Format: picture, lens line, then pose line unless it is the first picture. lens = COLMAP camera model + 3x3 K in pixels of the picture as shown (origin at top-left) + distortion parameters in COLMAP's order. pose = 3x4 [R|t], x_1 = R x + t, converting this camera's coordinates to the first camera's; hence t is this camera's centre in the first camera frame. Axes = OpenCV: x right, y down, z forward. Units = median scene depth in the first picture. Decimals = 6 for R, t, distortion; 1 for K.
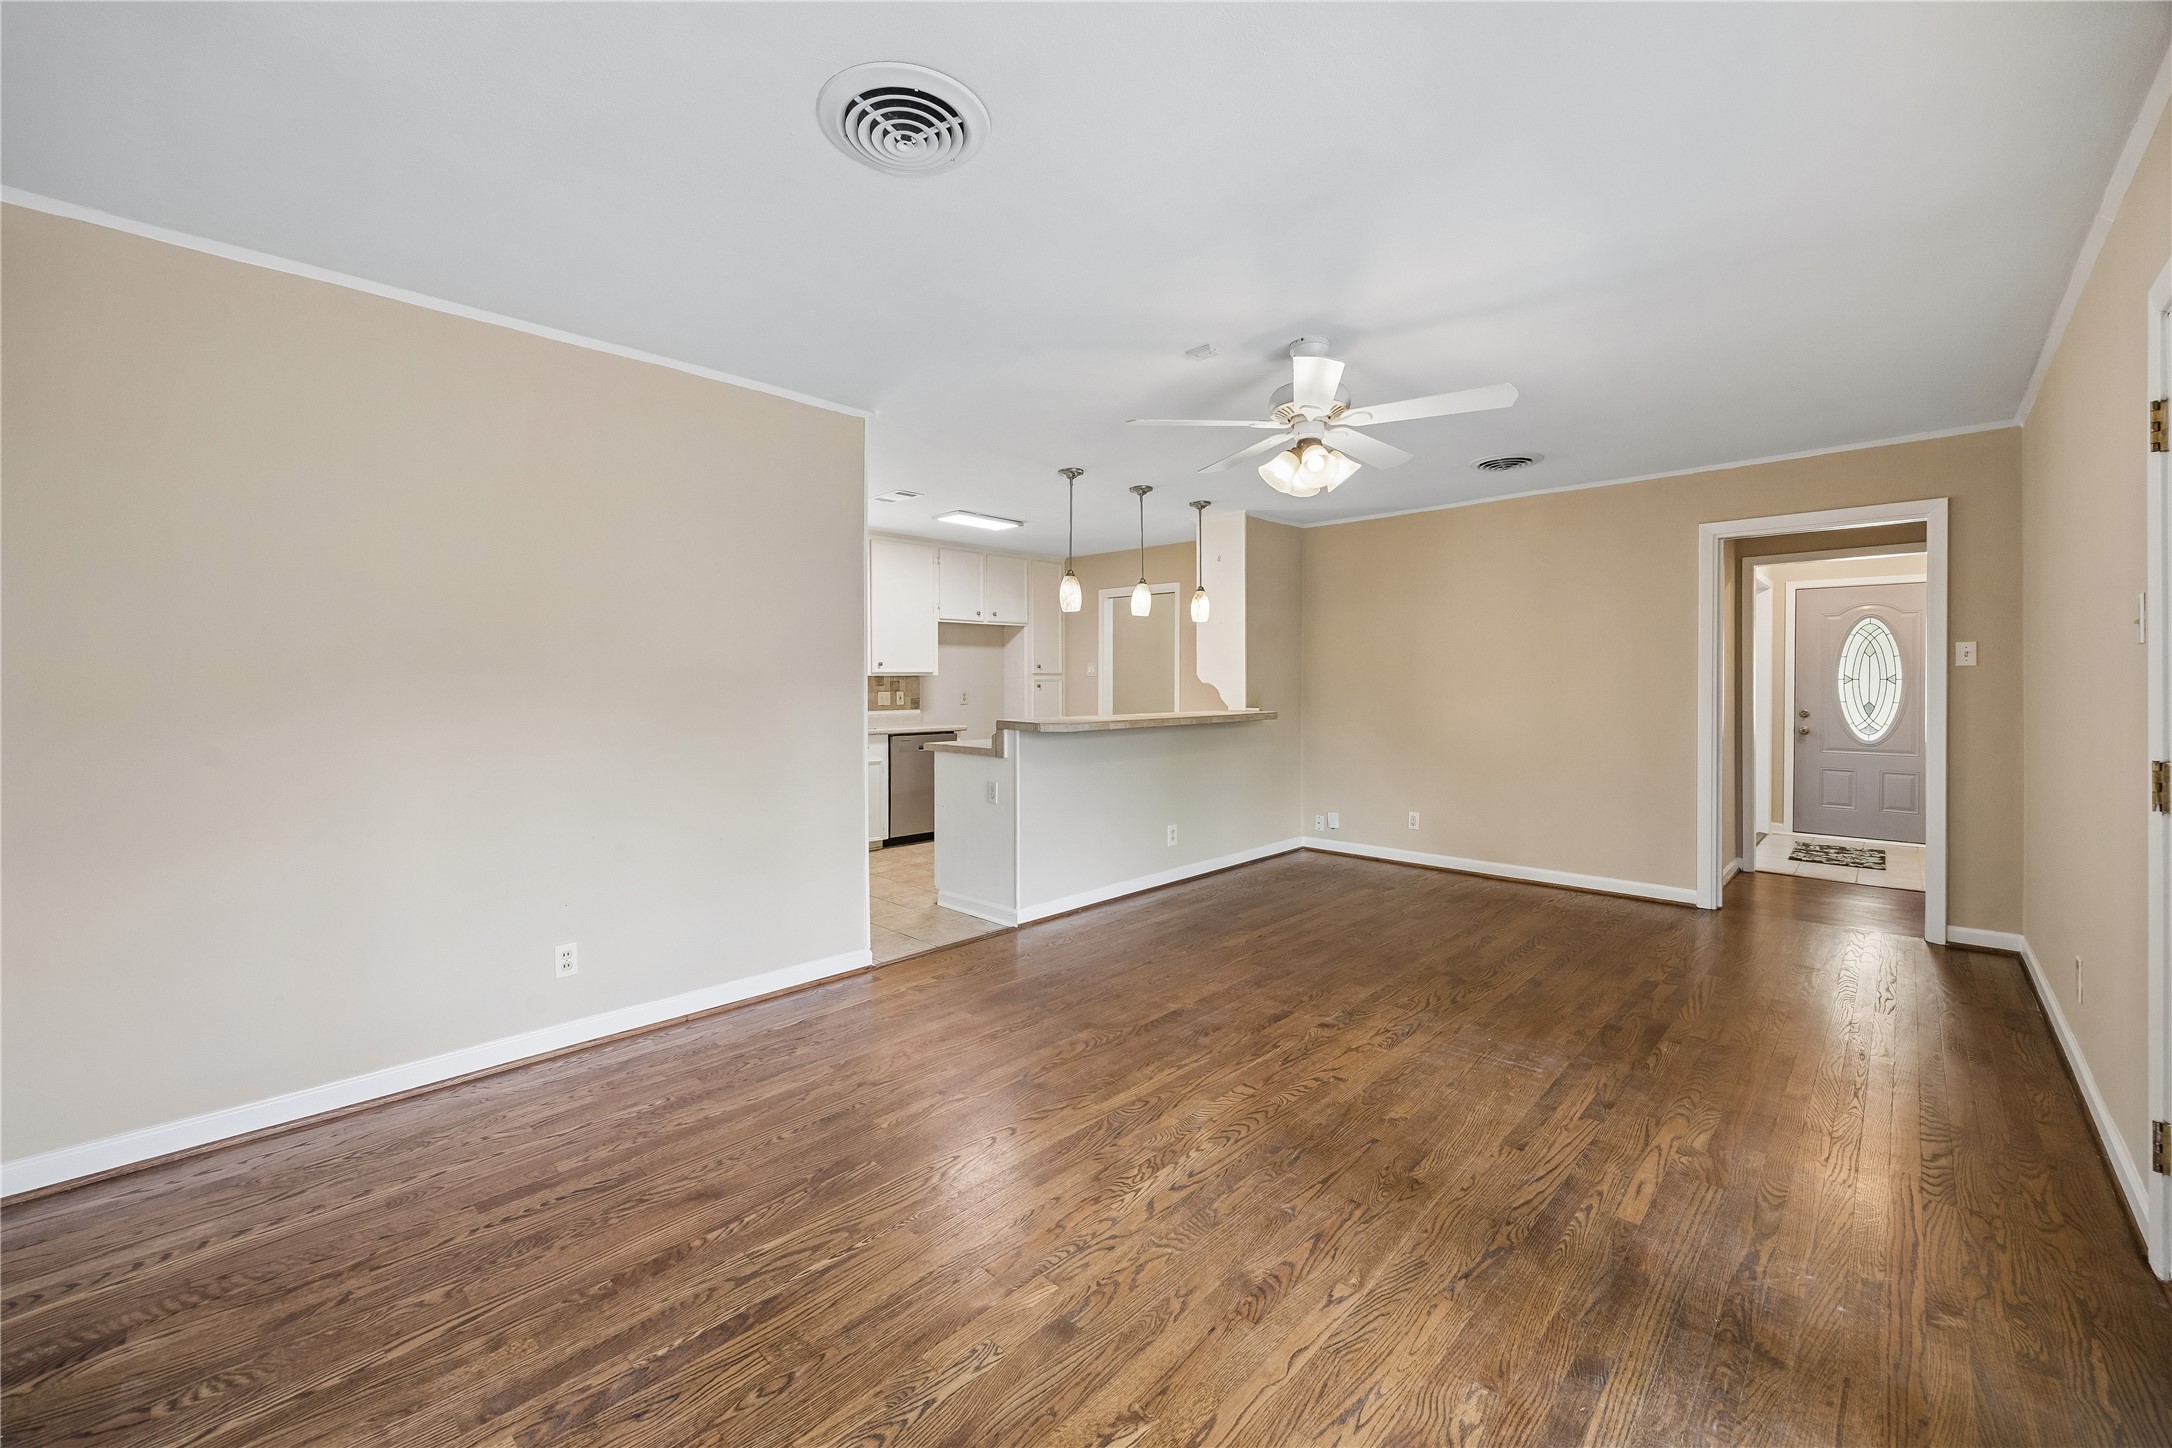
lens RADIAL K [[833.9, 0, 1099.8], [0, 833.9, 680.5], [0, 0, 1]] dist [0.000388, 0.000287]
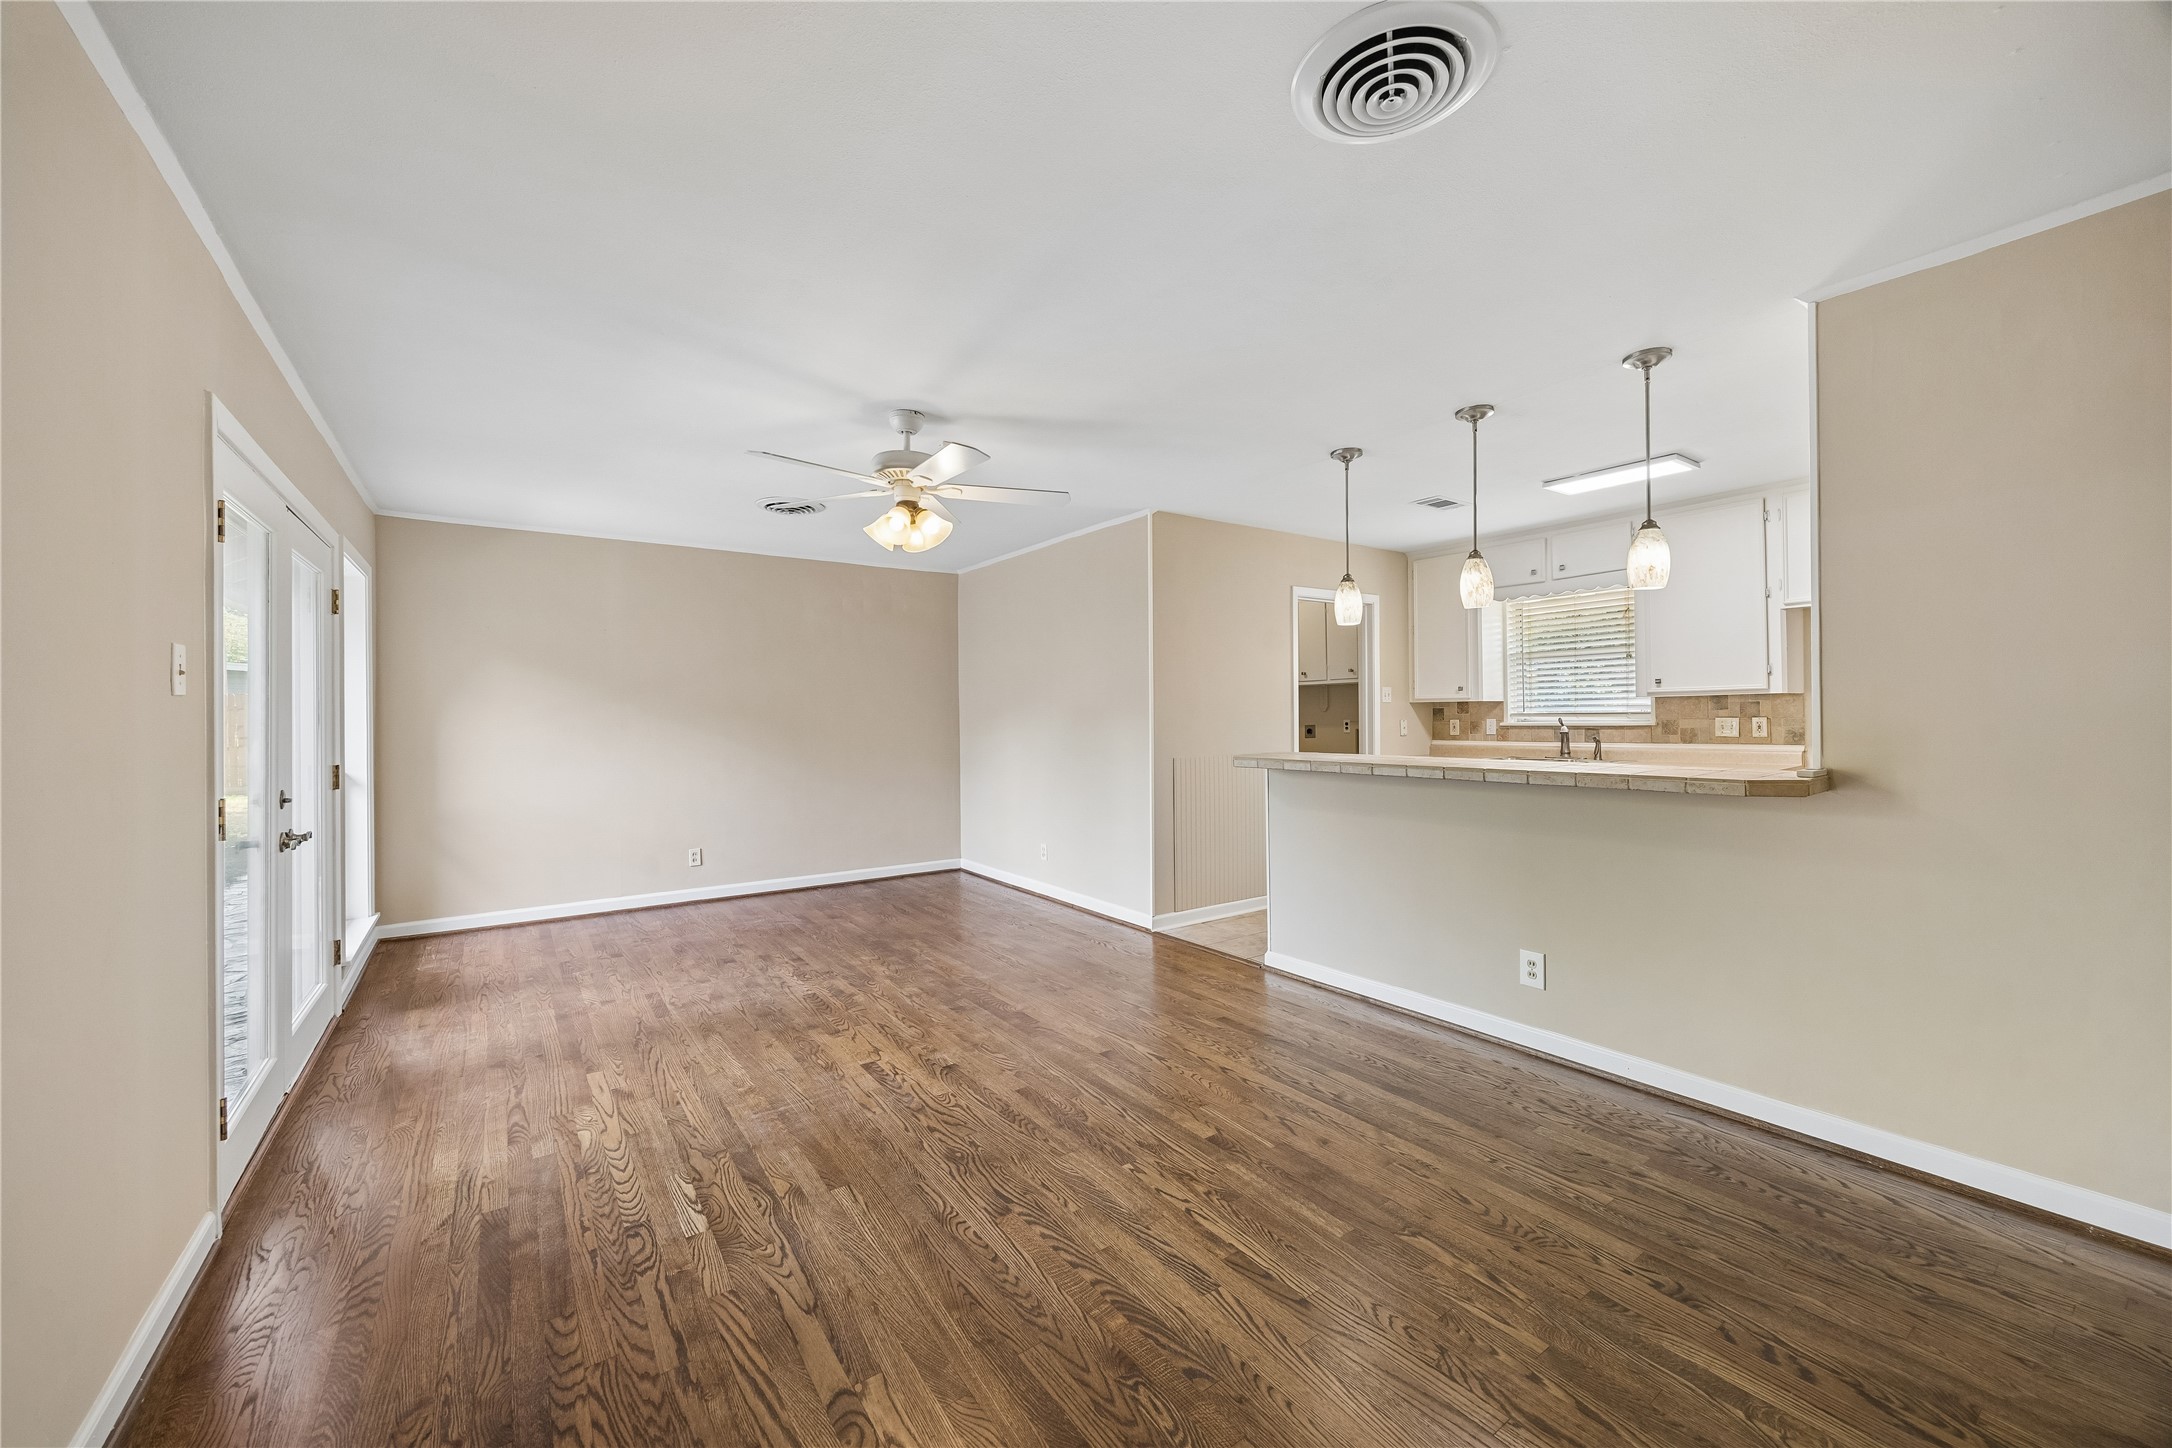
lens RADIAL K [[833.9, 0, 1083.8], [0, 833.9, 719.4], [0, 0, 1]] dist [0.000388, 0.000287]
pose [[-0.187664, 0.012396, -0.982155, 0.597435], [0.018894, 0.999781, 0.009009, -0.001955], [0.982051, -0.016866, -0.187857, 0.664091]]
